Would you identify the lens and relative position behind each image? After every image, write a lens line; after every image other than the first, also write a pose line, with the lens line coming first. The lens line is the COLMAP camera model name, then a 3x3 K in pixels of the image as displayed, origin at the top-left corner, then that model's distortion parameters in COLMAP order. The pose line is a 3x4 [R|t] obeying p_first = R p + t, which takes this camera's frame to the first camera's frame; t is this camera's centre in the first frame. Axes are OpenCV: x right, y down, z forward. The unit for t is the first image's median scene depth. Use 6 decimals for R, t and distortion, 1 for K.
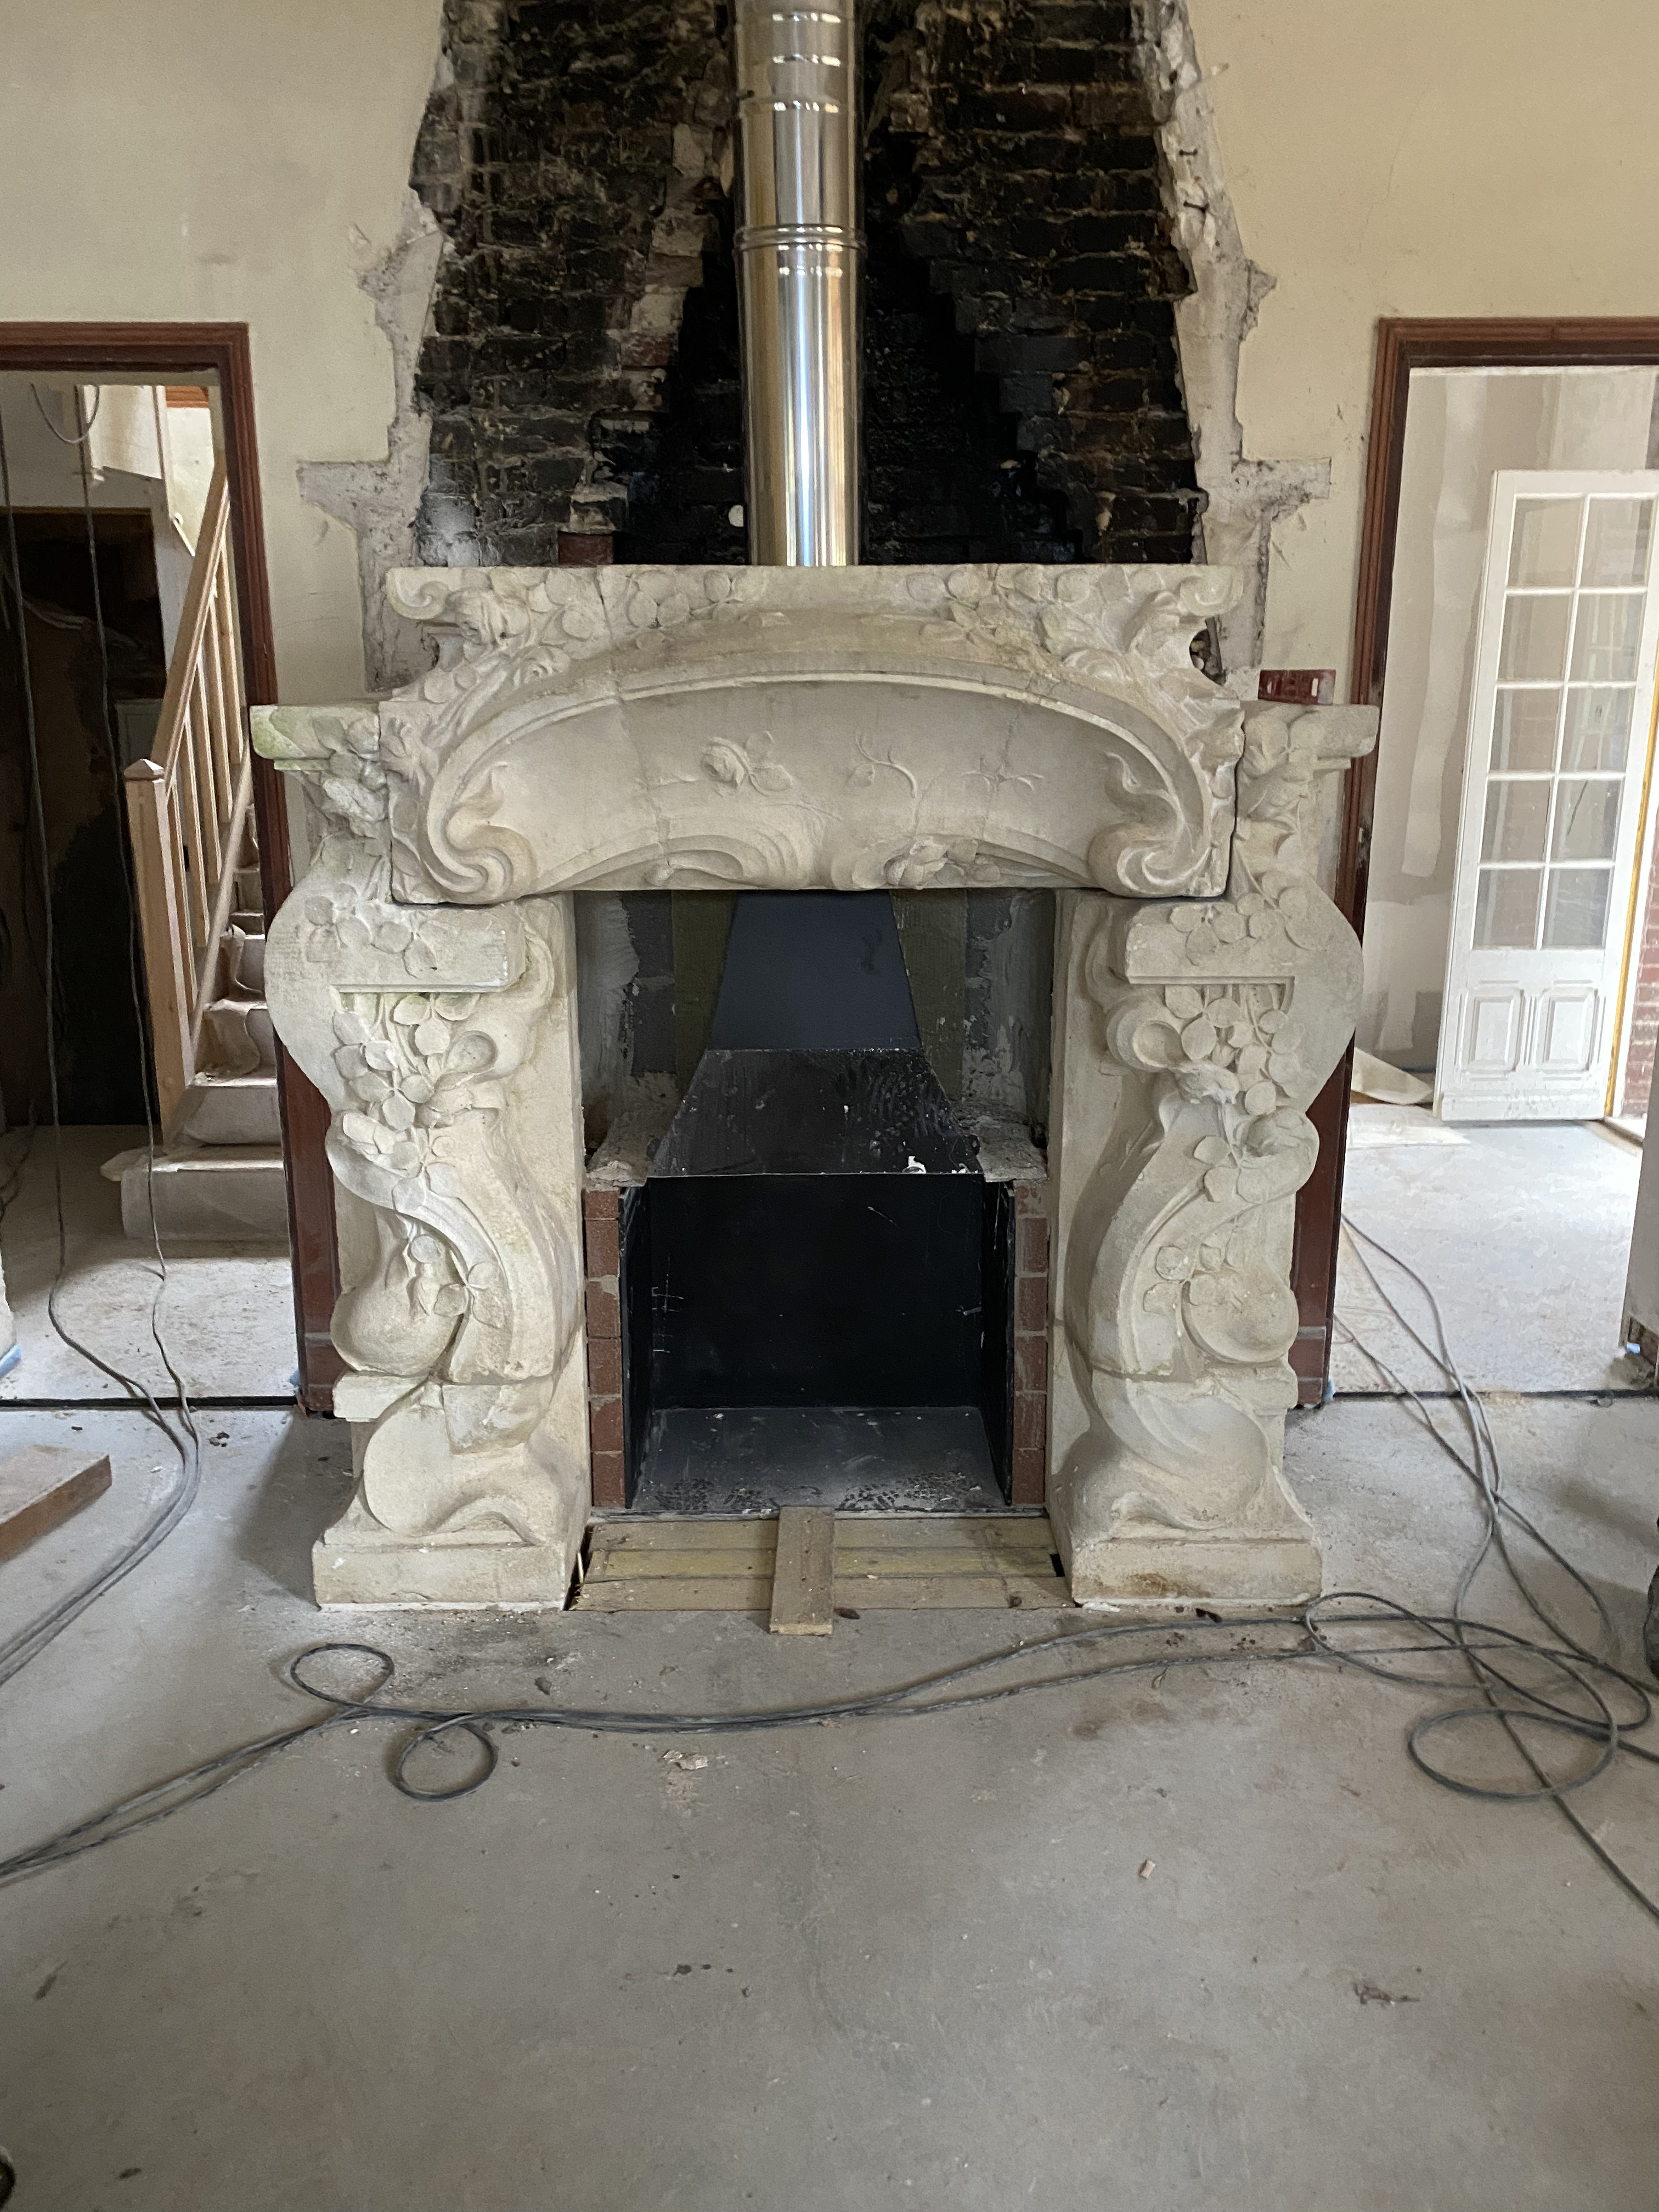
lens RADIAL K [[1669.4, 0, 826.5], [0, 1669.4, 1064.8], [0, 0, 1]] dist [0.004395, 0.005722]
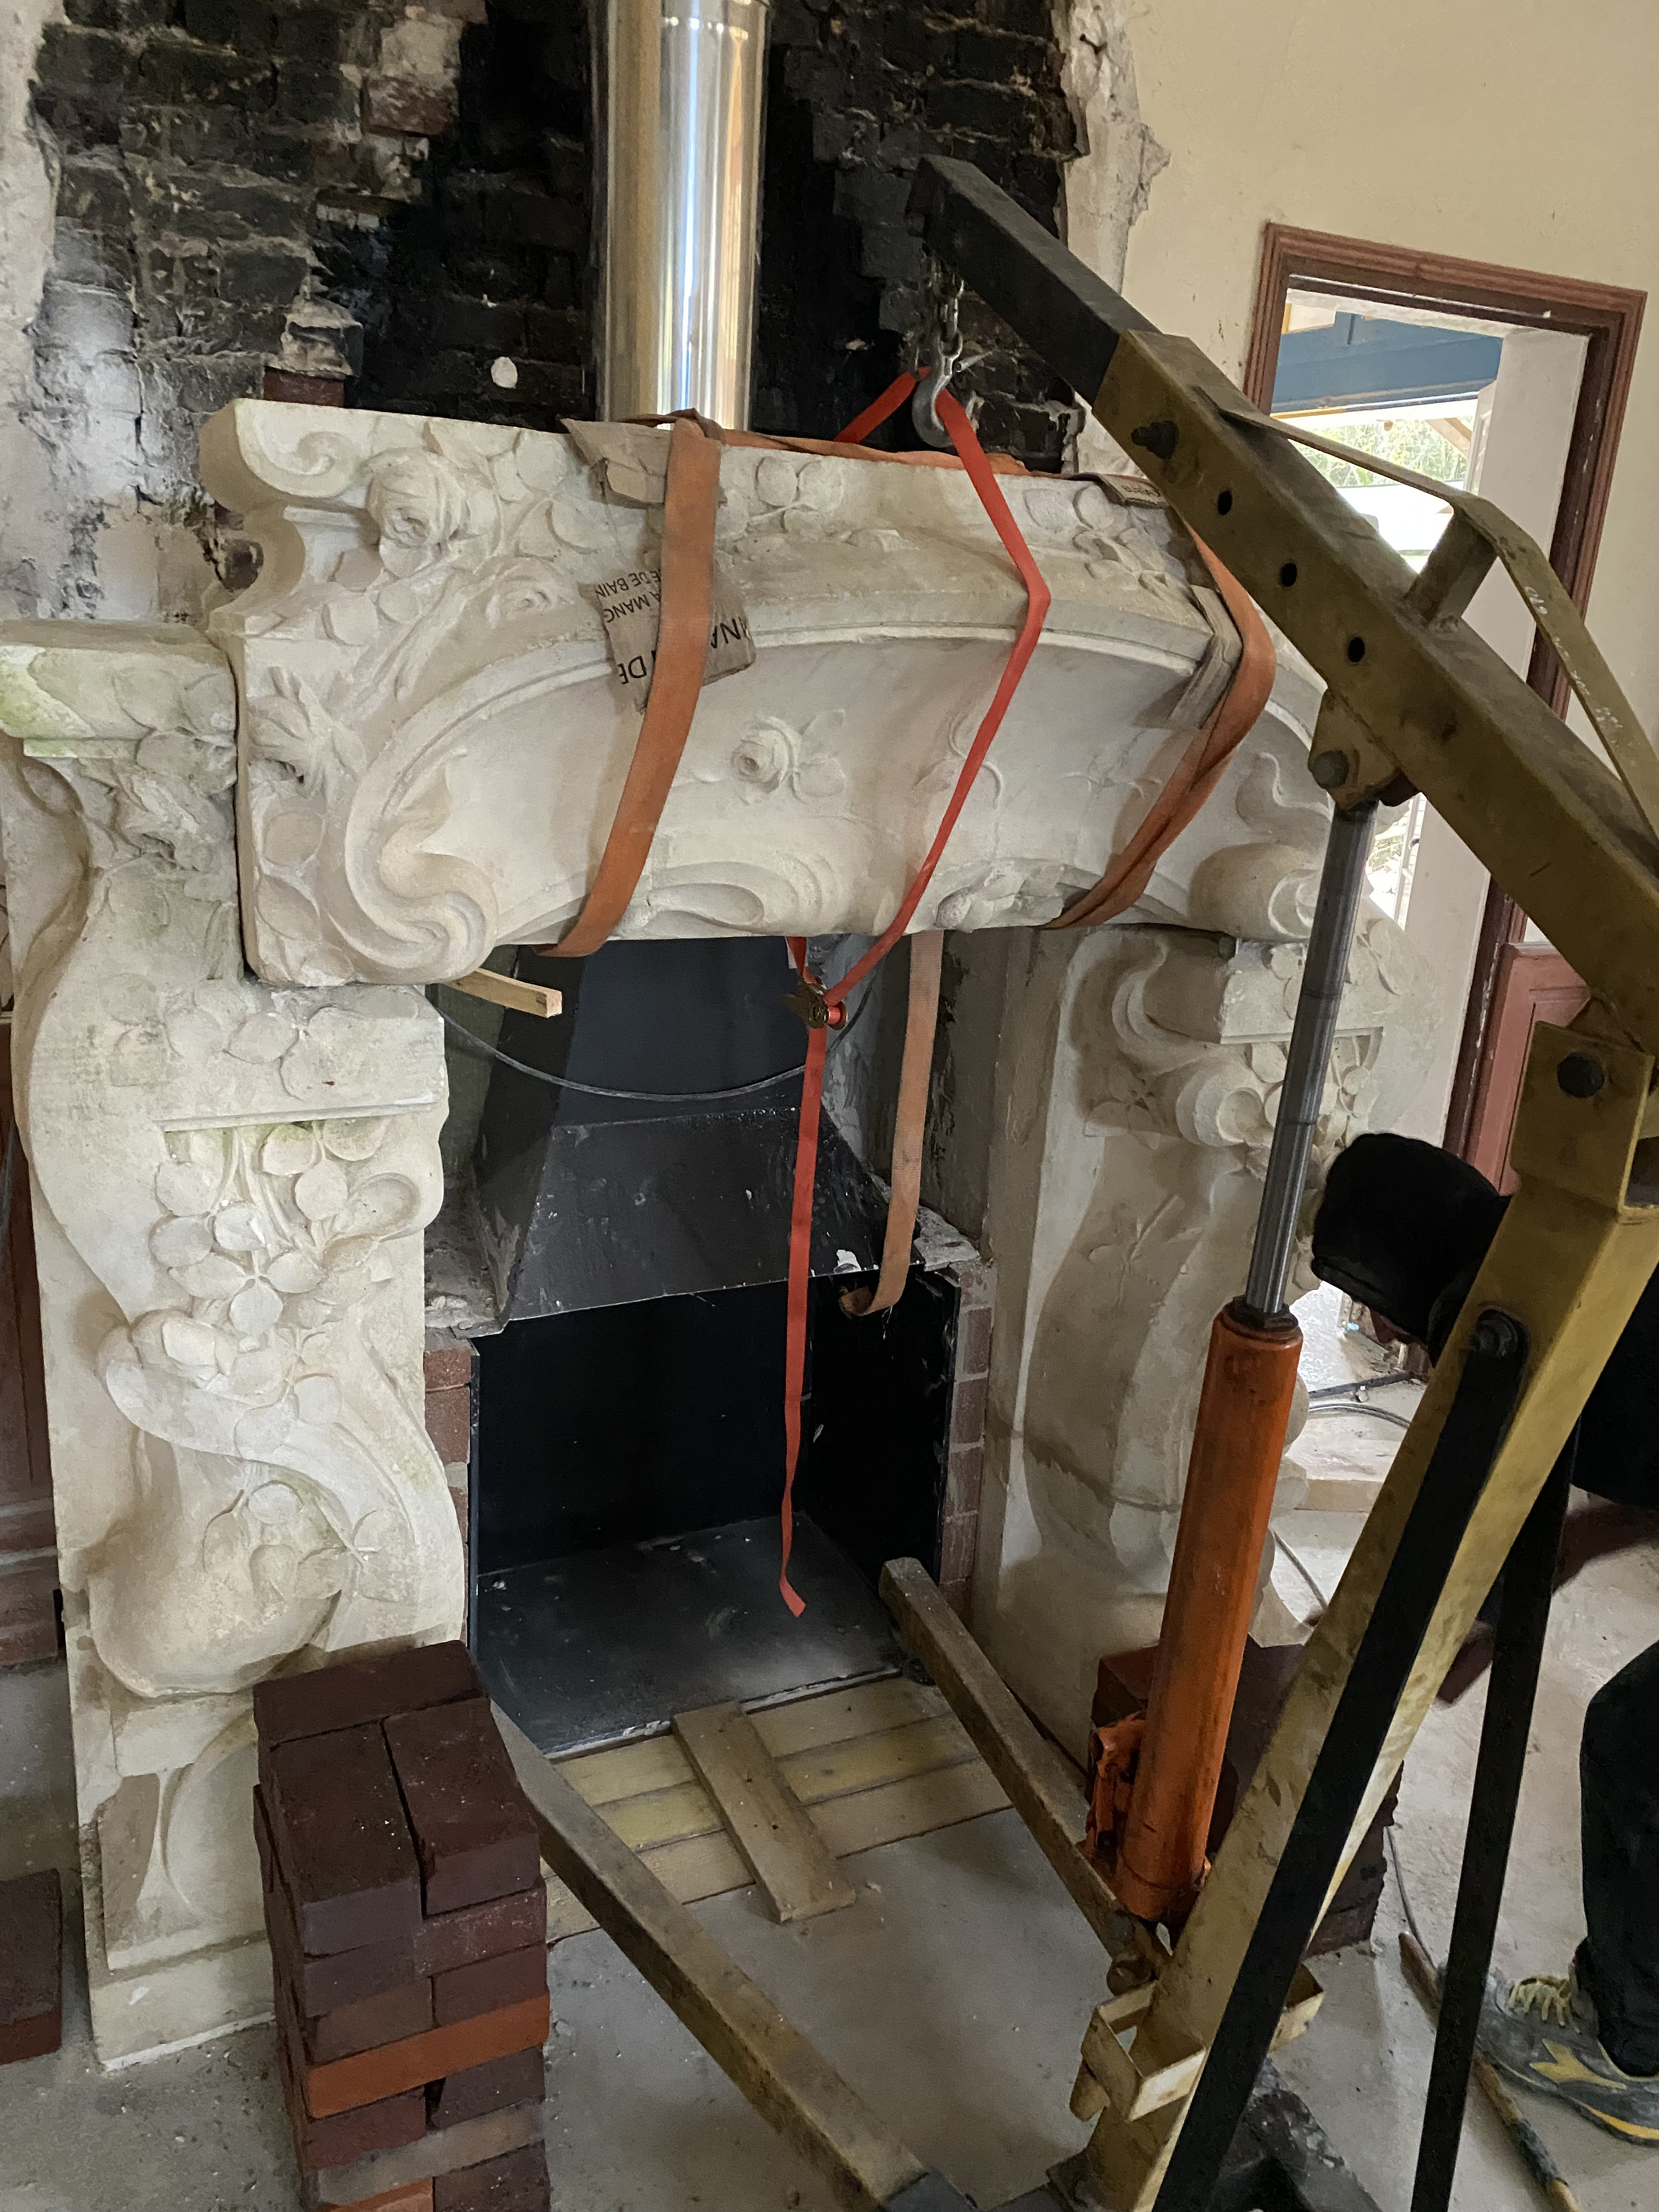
lens RADIAL K [[1629.9, 0, 829.5], [0, 1629.9, 1106.0], [0, 0, 1]] dist [-0.007631, 0.005994]
pose [[0.914885, -0.063786, 0.398644, -0.239573], [0.031432, 0.995696, 0.087184, -0.074735], [-0.402489, -0.067233, 0.912952, 0.298802]]
